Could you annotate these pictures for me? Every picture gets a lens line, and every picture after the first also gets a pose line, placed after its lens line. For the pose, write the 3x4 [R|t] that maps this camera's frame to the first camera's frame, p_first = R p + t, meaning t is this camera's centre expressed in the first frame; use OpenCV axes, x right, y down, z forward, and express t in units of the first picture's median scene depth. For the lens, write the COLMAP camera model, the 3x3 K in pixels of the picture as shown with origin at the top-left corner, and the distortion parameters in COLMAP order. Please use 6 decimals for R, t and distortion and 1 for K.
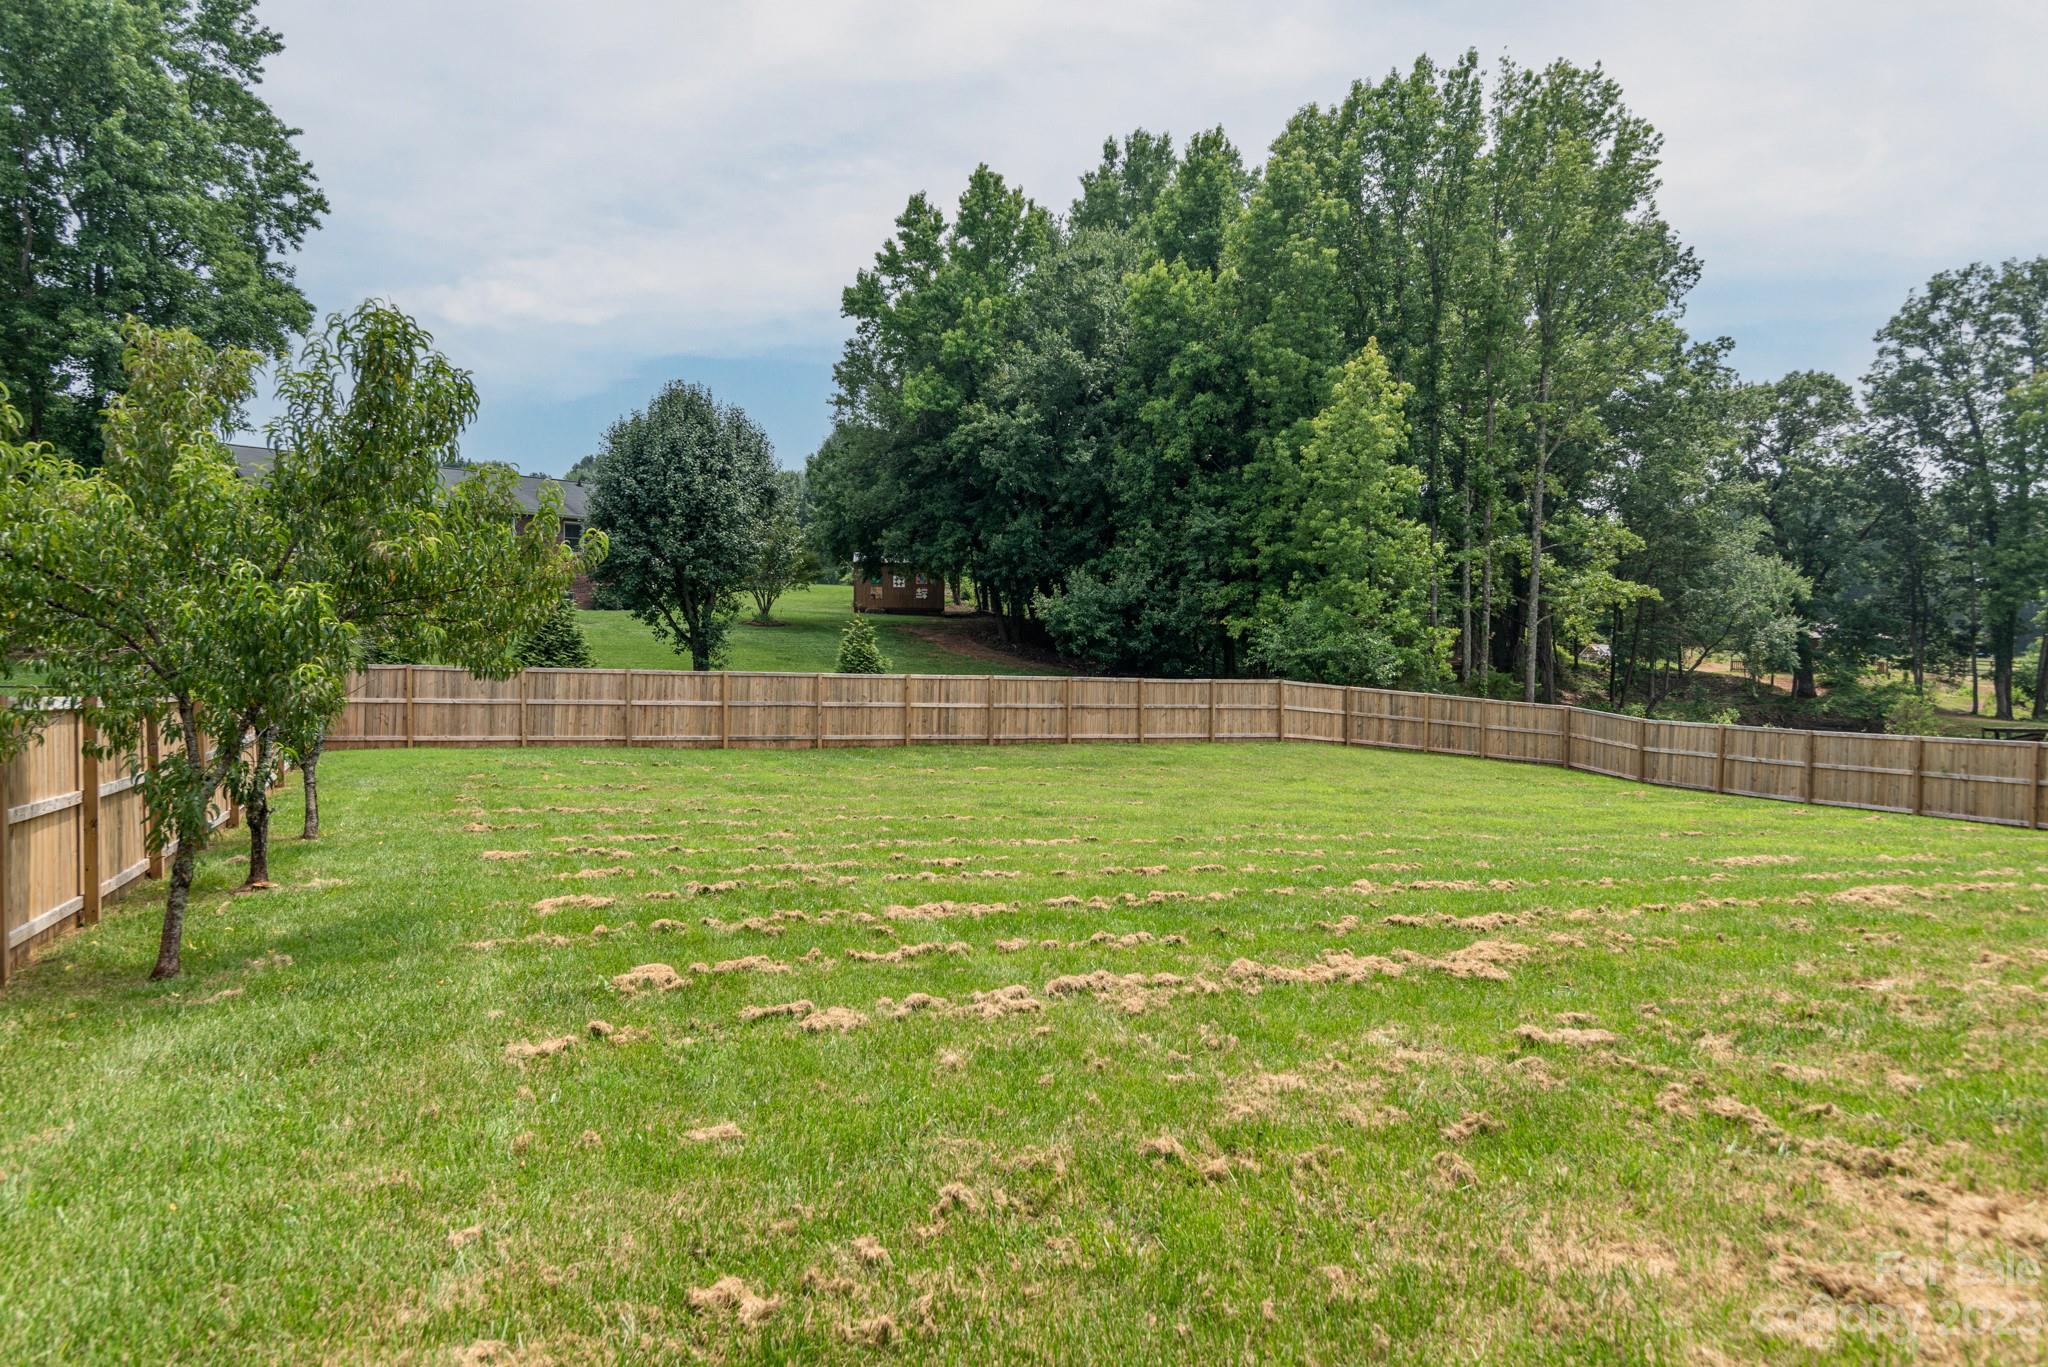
lens RADIAL K [[1266.6, 0, 1012.0], [0, 1266.6, 671.8], [0, 0, 1]] dist [0.003759, -0.000392]
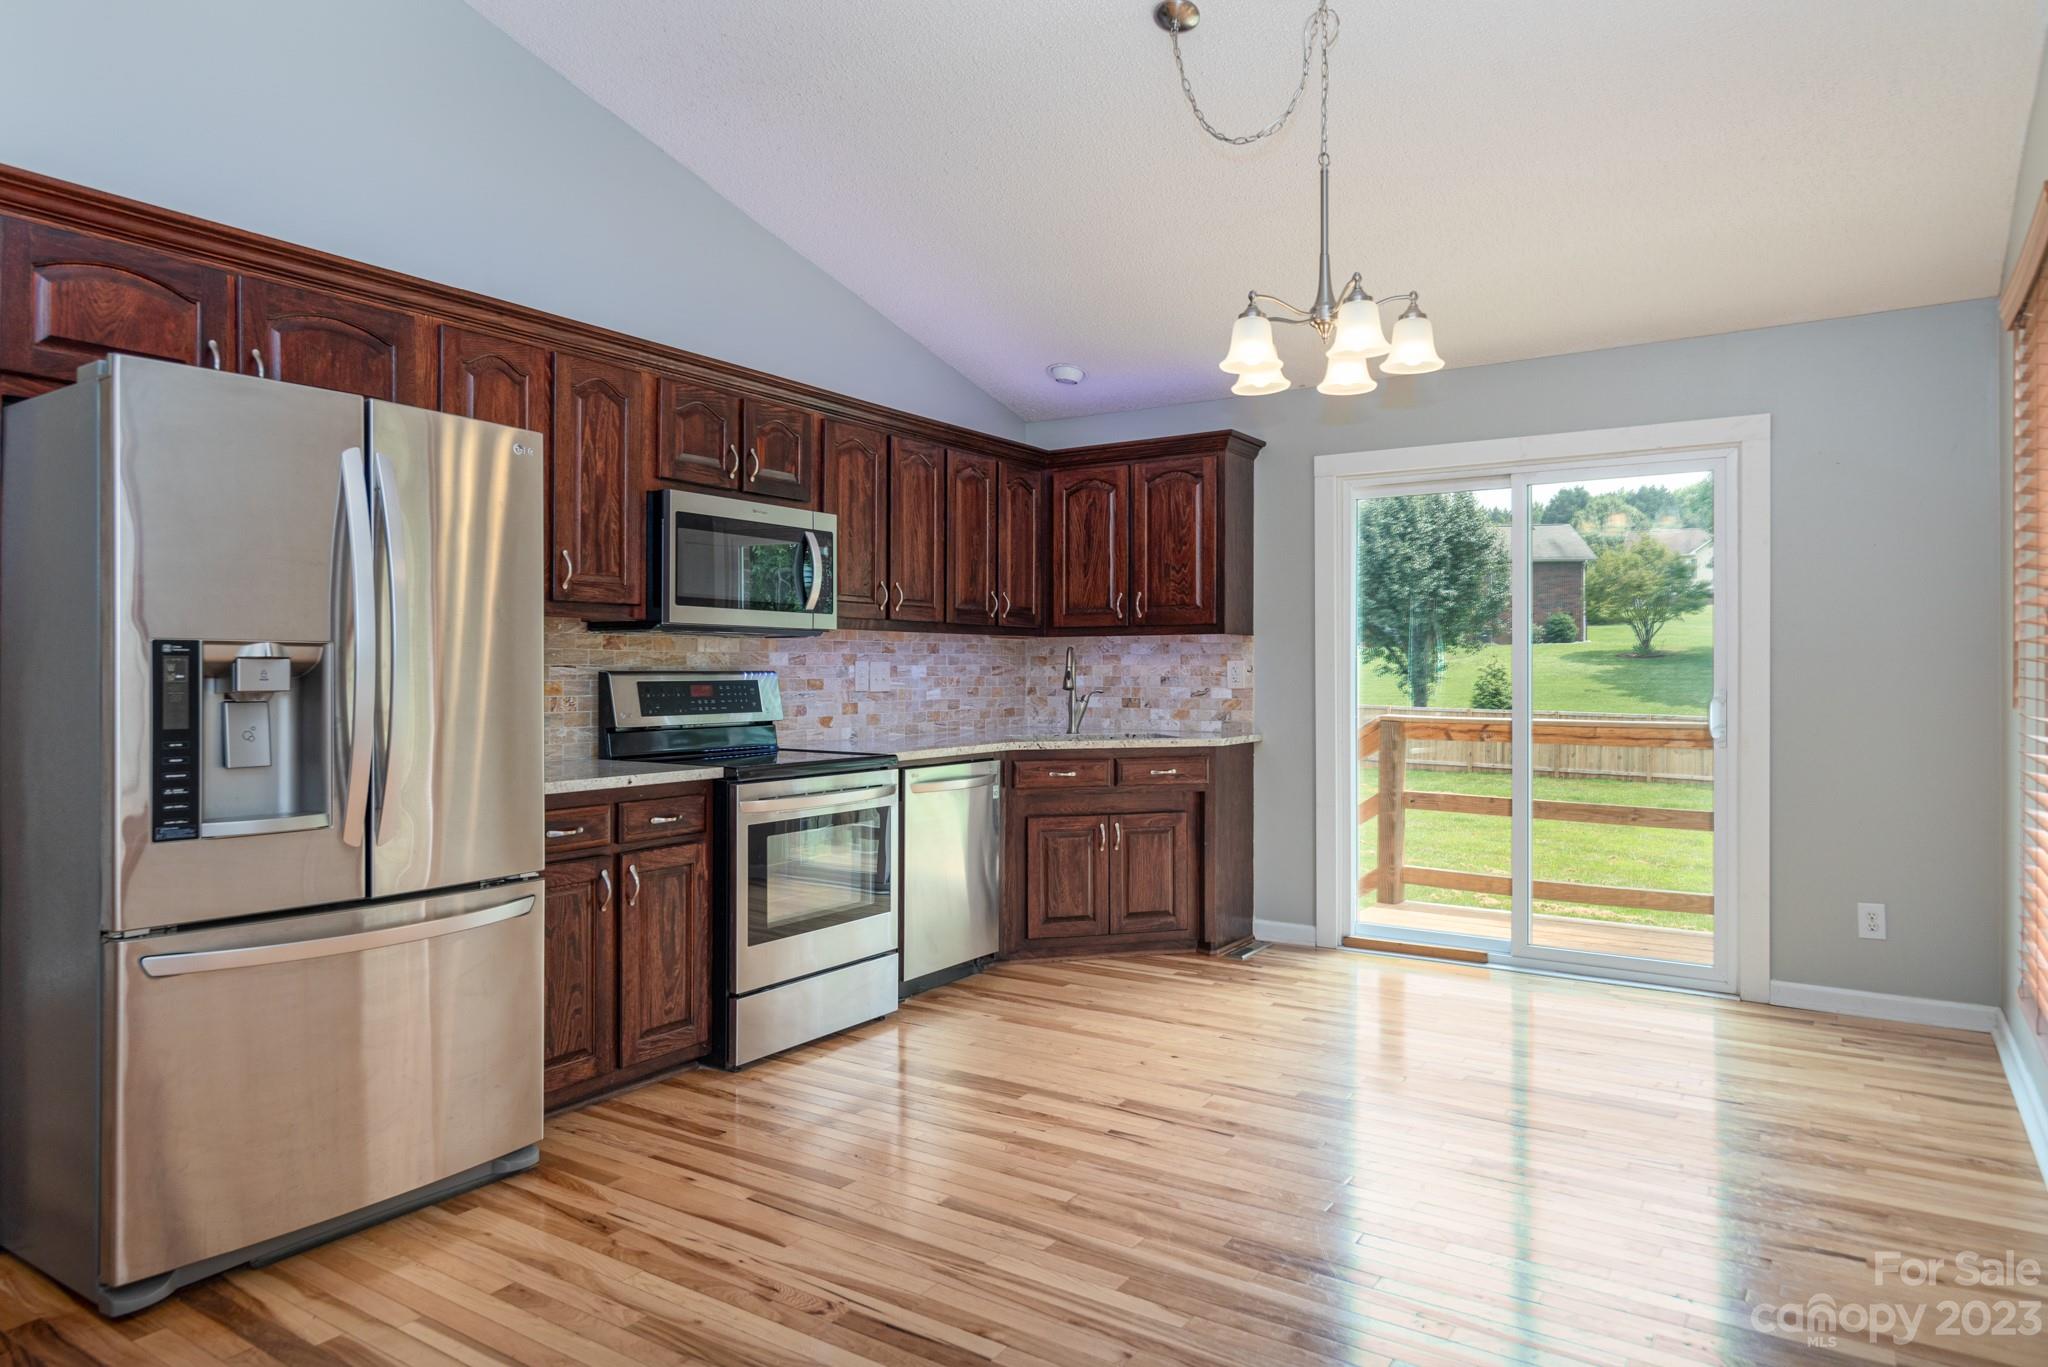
lens RADIAL K [[1266.6, 0, 1012.0], [0, 1266.6, 671.8], [0, 0, 1]] dist [0.003759, -0.000392]
pose [[0.556751, -0.003358, -0.830672, 0.536597], [-0.012524, 0.999844, -0.012436, -0.009847], [0.830585, 0.017328, 0.556623, 0.032232]]
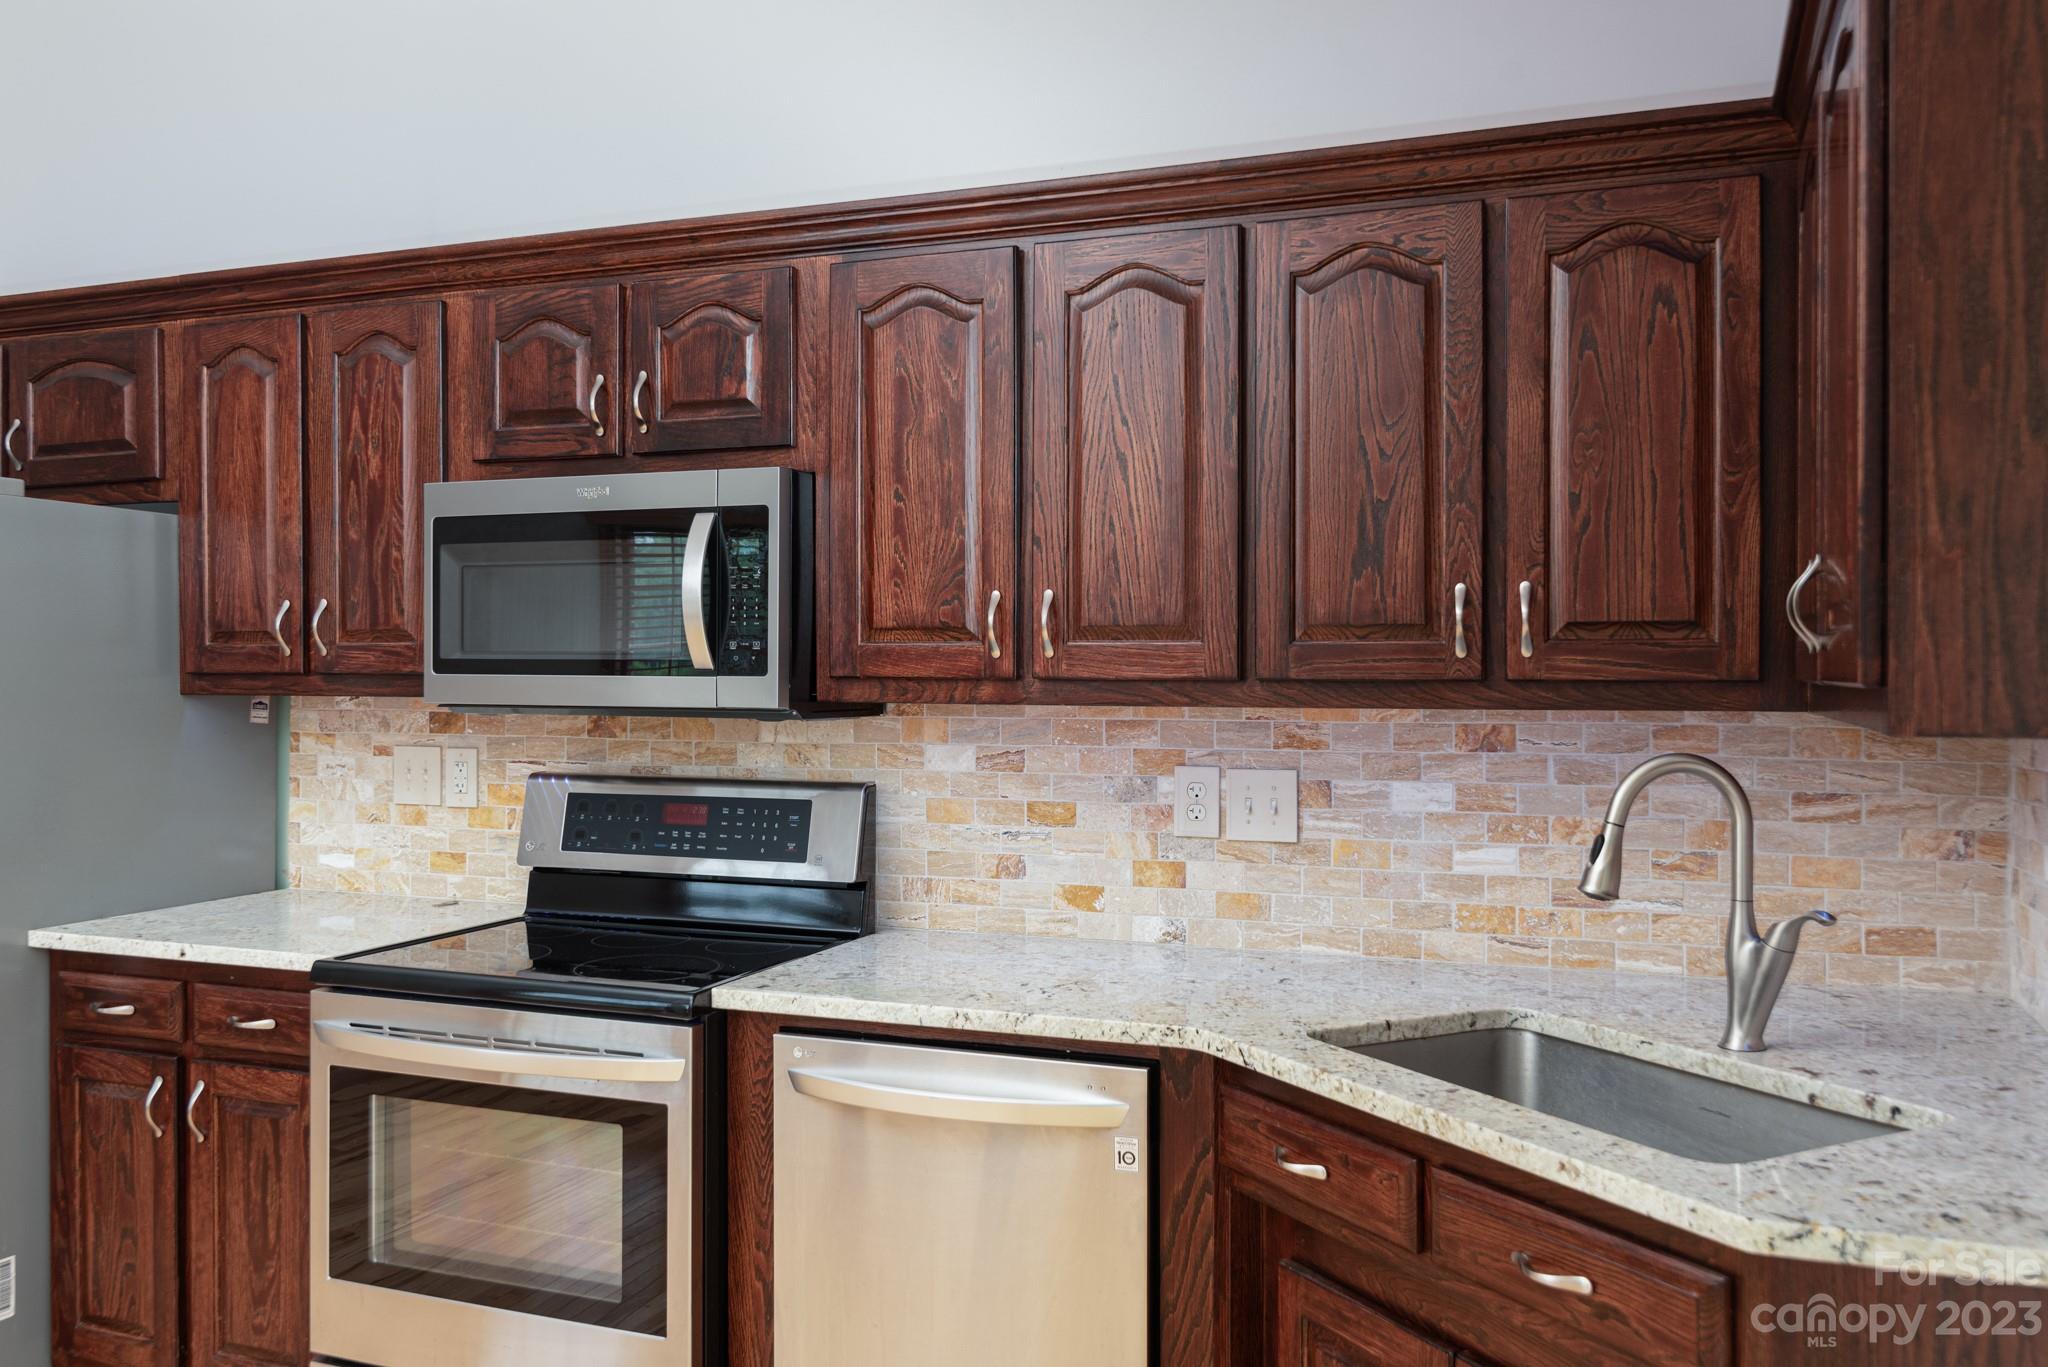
lens RADIAL K [[1656.2, 0, 1021.7], [0, 1656.2, 677.8], [0, 0, 1]] dist [-0.000963, -0.003220]
pose [[-0.692504, -0.001009, -0.721413, 0.475439], [-0.018004, 0.999712, 0.015885, -0.017705], [0.721189, 0.023988, -0.692323, 0.141867]]
